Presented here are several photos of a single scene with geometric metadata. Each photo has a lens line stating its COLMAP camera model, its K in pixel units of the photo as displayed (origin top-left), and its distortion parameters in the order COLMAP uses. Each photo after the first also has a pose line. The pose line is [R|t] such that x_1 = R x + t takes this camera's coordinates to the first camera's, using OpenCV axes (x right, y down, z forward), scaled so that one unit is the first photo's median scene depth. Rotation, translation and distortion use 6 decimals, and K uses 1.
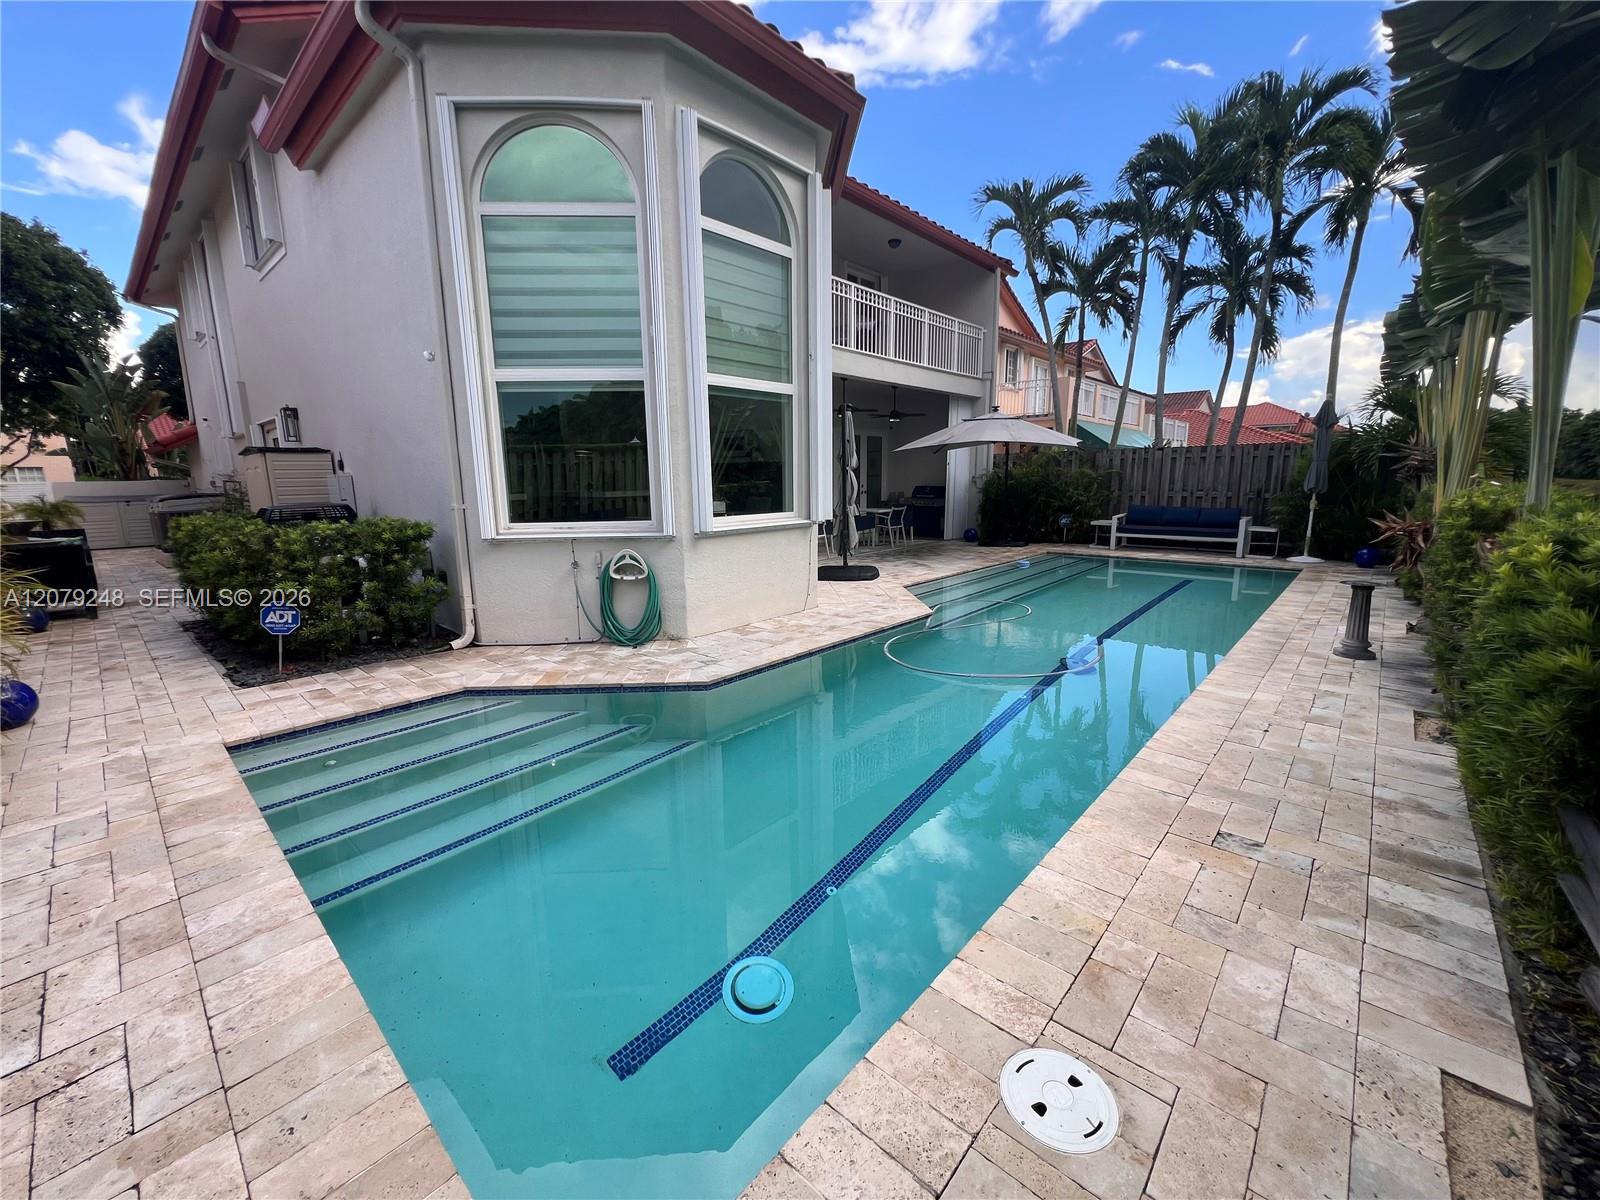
lens RADIAL K [[645.5, 0, 798.2], [0, 645.5, 594.2], [0, 0, 1]] dist [0.000224, 0.000213]
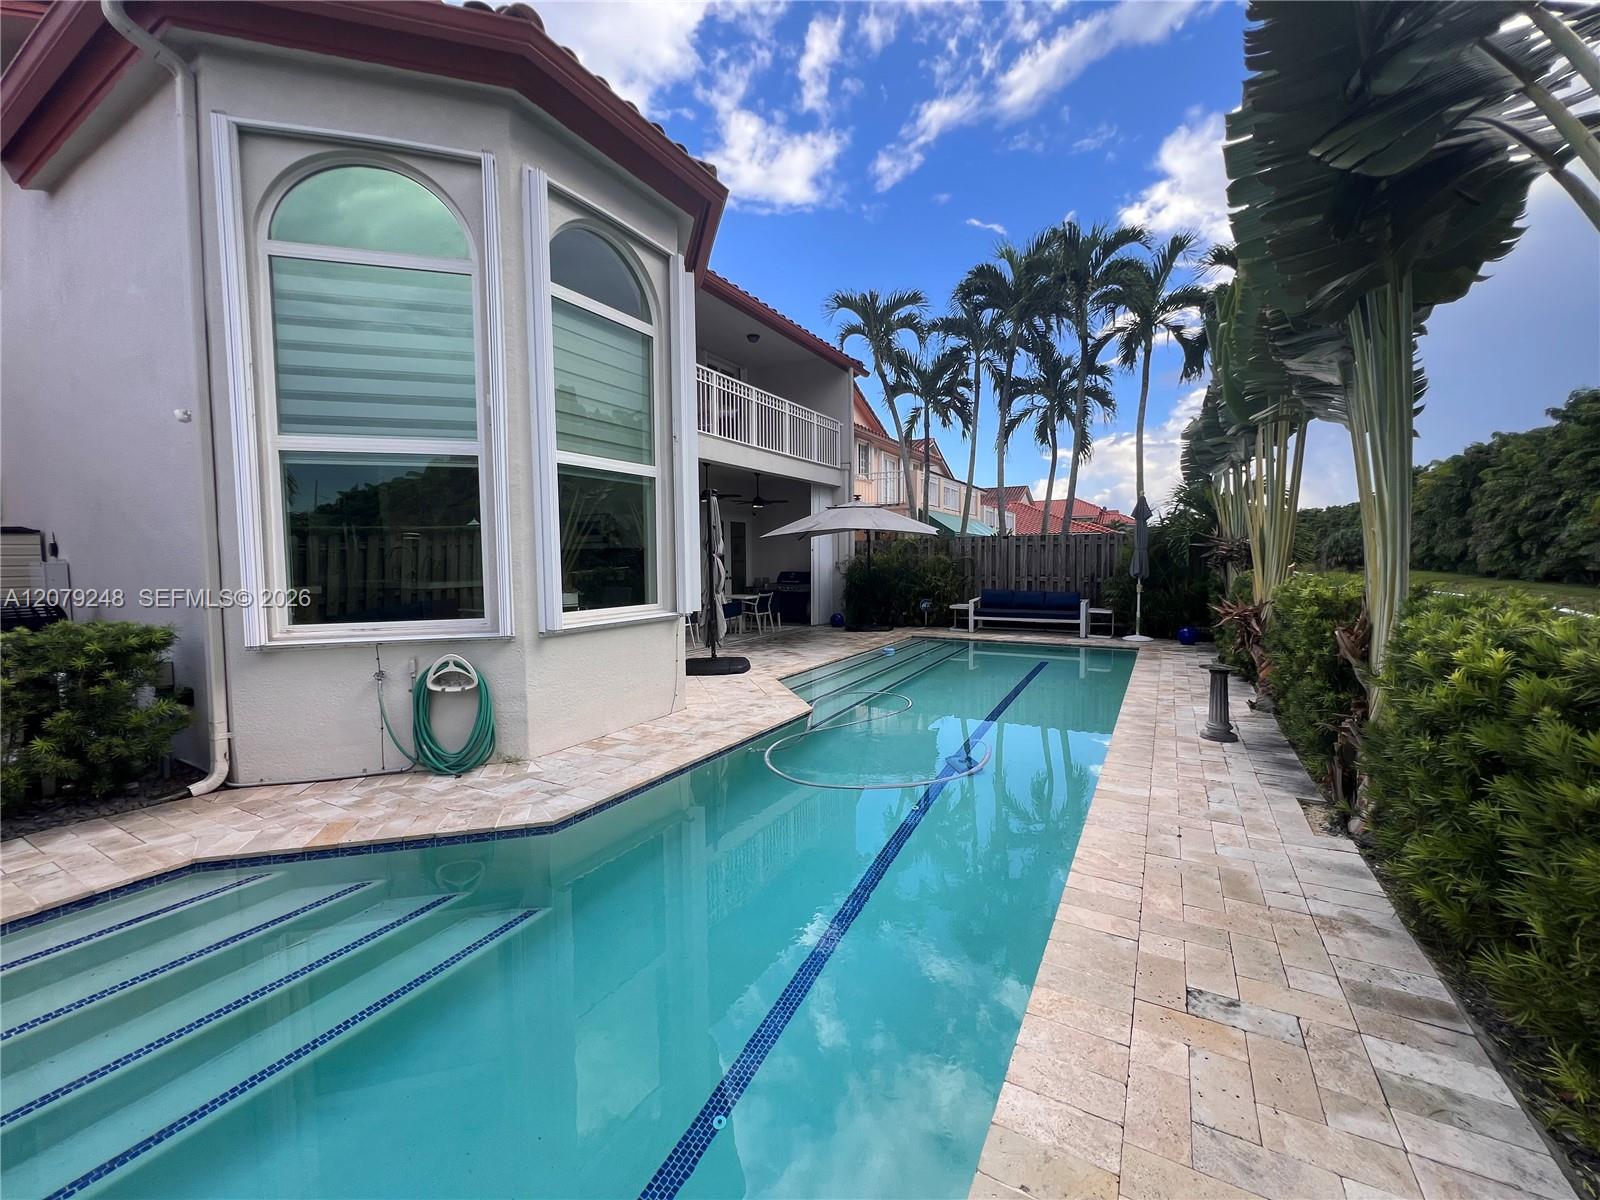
lens RADIAL K [[645.5, 0, 798.2], [0, 645.5, 594.2], [0, 0, 1]] dist [0.000224, 0.000213]
pose [[0.976859, -0.010377, 0.213633, -0.005033], [0.037464, 0.991682, -0.123142, -0.014664], [-0.210578, 0.128296, 0.969122, 0.055335]]
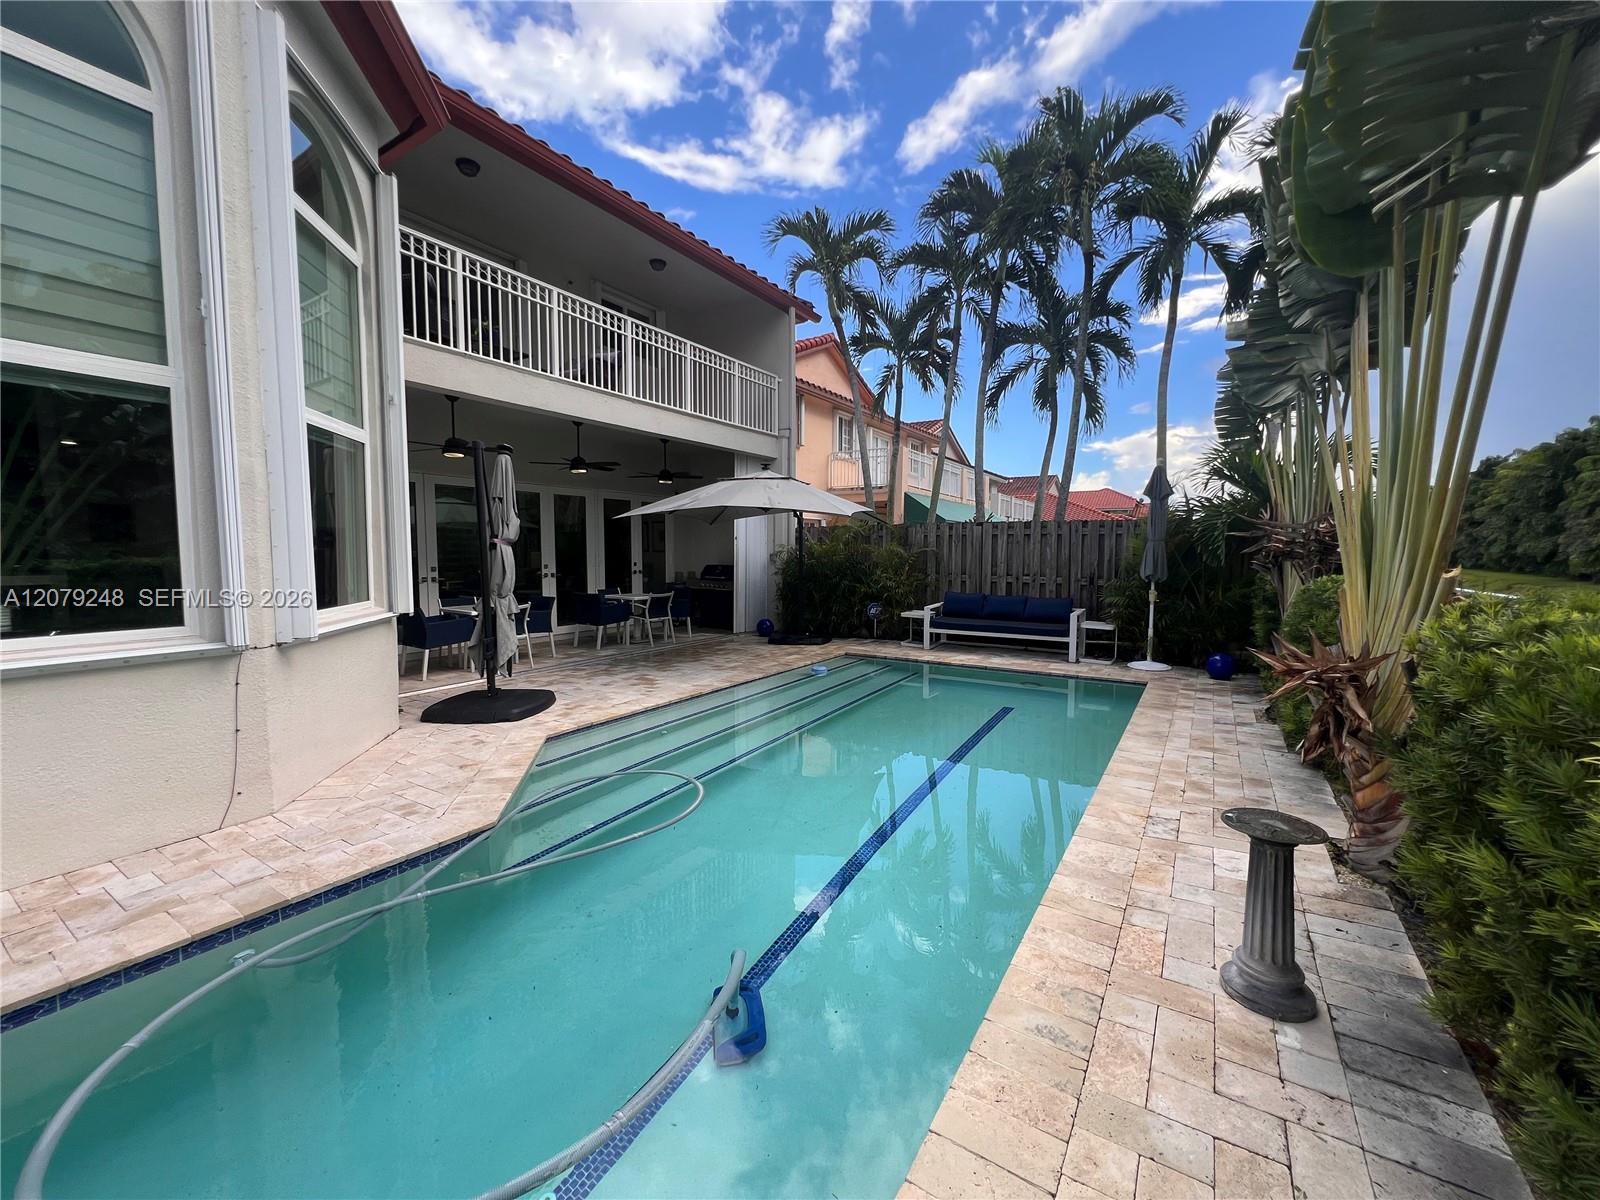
lens RADIAL K [[646.8, 0, 792.3], [0, 646.8, 595.8], [0, 0, 1]] dist [-0.003415, 0.000327]
pose [[0.986946, 0.002029, 0.161037, 0.228728], [0.015766, 0.993900, -0.109151, -0.057522], [-0.160276, 0.110266, 0.980894, 0.287669]]
